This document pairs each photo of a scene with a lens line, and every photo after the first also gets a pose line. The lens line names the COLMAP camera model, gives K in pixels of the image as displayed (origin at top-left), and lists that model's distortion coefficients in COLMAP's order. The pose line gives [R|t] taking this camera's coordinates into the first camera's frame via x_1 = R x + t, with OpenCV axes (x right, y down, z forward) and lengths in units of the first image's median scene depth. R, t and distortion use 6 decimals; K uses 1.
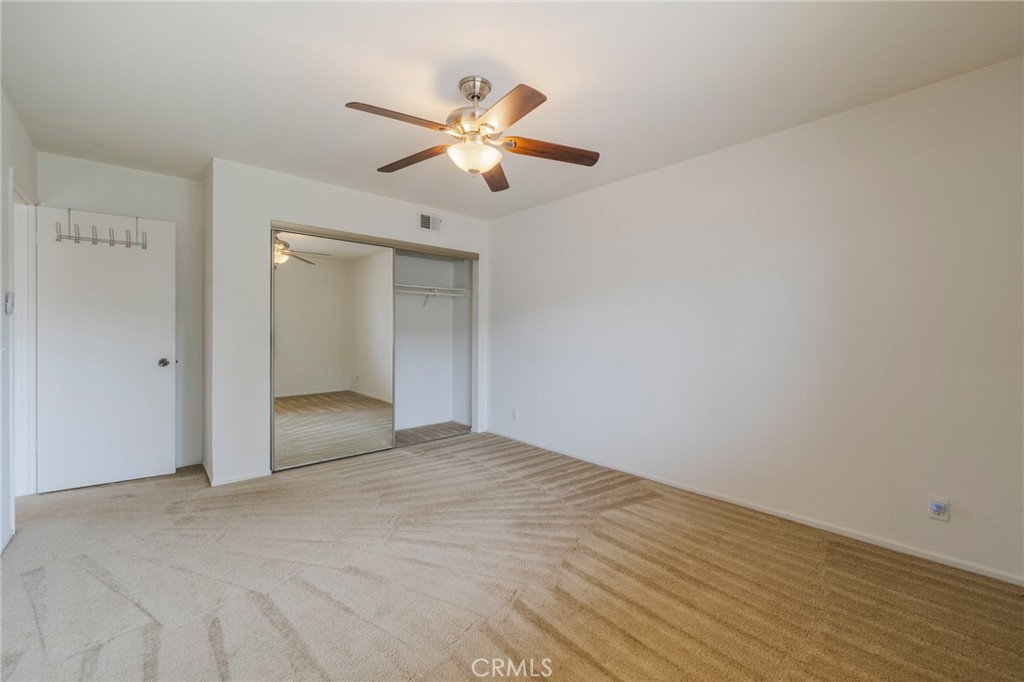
lens RADIAL K [[409.4, 0, 511.8], [0, 409.4, 338.0], [0, 0, 1]] dist [-0.000834, -0.000384]
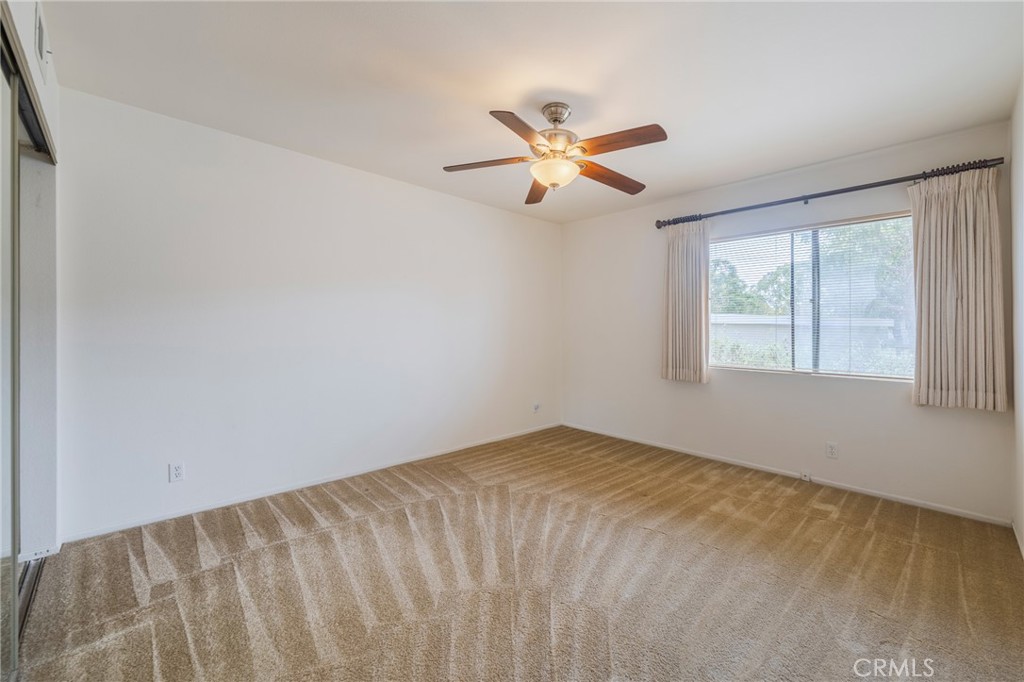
lens RADIAL K [[409.4, 0, 511.8], [0, 409.4, 338.0], [0, 0, 1]] dist [-0.000834, -0.000384]
pose [[-0.022419, -0.022836, 0.999488, -0.741181], [0.004400, 0.999727, 0.022940, -0.012976], [-0.999739, 0.004912, -0.022313, 0.722317]]
